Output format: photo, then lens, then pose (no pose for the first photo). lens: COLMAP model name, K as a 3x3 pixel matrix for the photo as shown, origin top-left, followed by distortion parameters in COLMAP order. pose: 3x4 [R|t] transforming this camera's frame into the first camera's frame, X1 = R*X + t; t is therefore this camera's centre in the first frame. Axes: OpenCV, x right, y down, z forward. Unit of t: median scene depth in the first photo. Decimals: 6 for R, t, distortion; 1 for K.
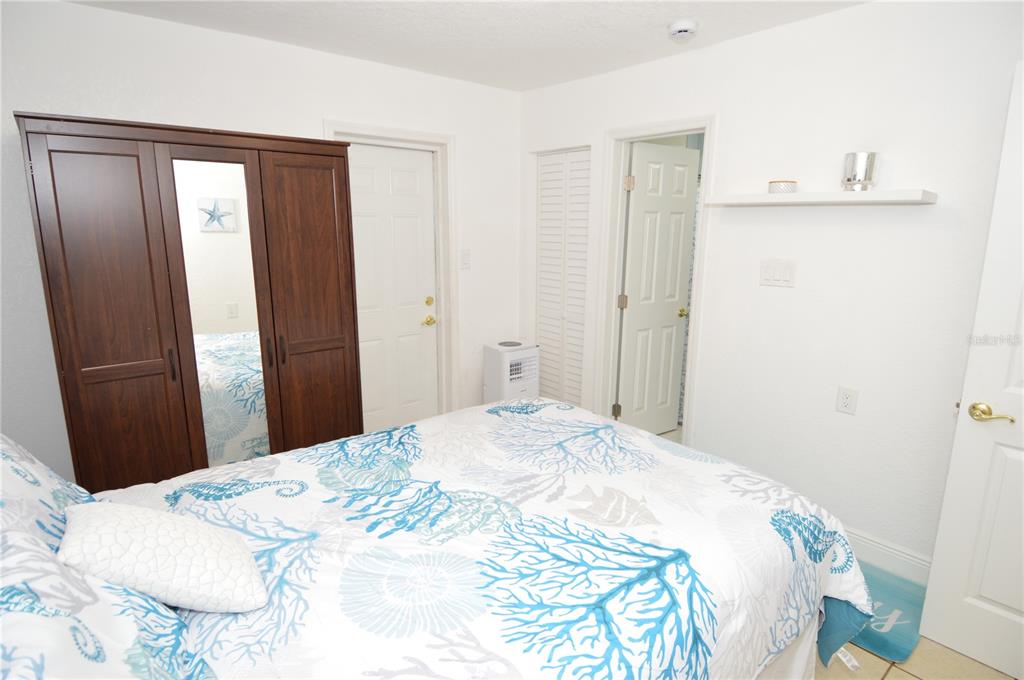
lens RADIAL K [[552.5, 0, 506.7], [0, 552.5, 337.0], [0, 0, 1]] dist [0.022025, -0.035201]
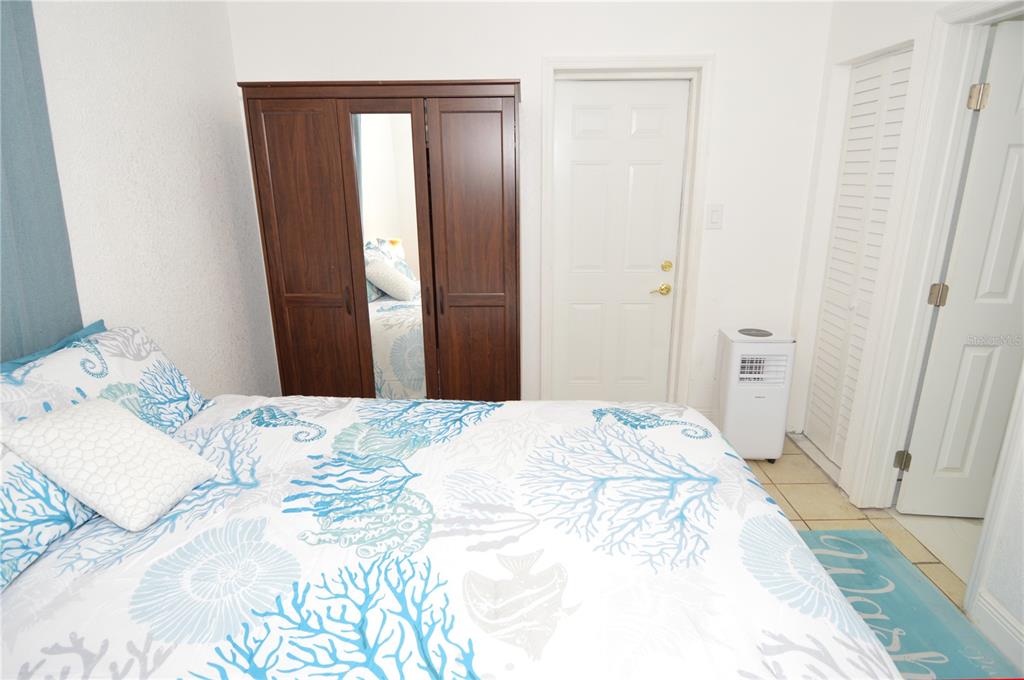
lens RADIAL K [[552.5, 0, 506.7], [0, 552.5, 337.0], [0, 0, 1]] dist [0.022025, -0.035201]
pose [[0.757690, 0.170802, -0.629868, 0.399102], [-0.120342, 0.985160, 0.122383, -0.058378], [0.641424, -0.016929, 0.767000, 0.355157]]
